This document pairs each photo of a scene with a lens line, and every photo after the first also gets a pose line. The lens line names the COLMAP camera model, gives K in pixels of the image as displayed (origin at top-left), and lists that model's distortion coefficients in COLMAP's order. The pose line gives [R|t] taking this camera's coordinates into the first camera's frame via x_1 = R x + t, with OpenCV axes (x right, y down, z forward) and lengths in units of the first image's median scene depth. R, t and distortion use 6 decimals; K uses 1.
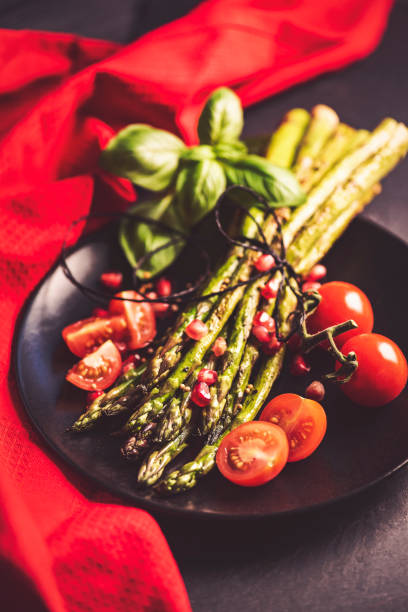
lens RADIAL K [[2292.3, 0, 204.0], [0, 2292.3, 306.0], [0, 0, 1]] dist [0.090551, -2.889288]
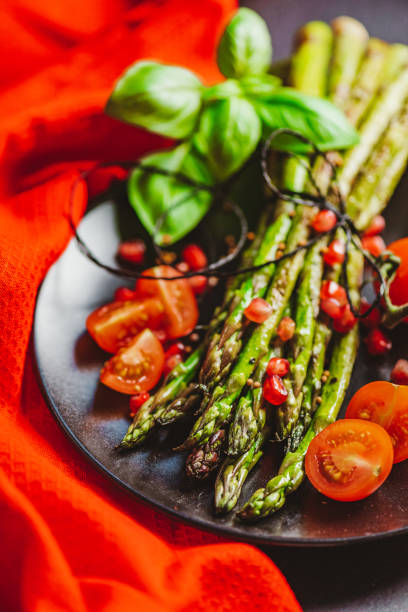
lens RADIAL K [[2292.3, 0, 204.0], [0, 2292.3, 306.0], [0, 0, 1]] dist [0.090551, -2.889288]
pose [[0.990443, -0.077105, 0.114355, -0.115867], [0.069738, 0.995307, 0.067089, -0.047636], [-0.118991, -0.058473, 0.991172, 0.185585]]
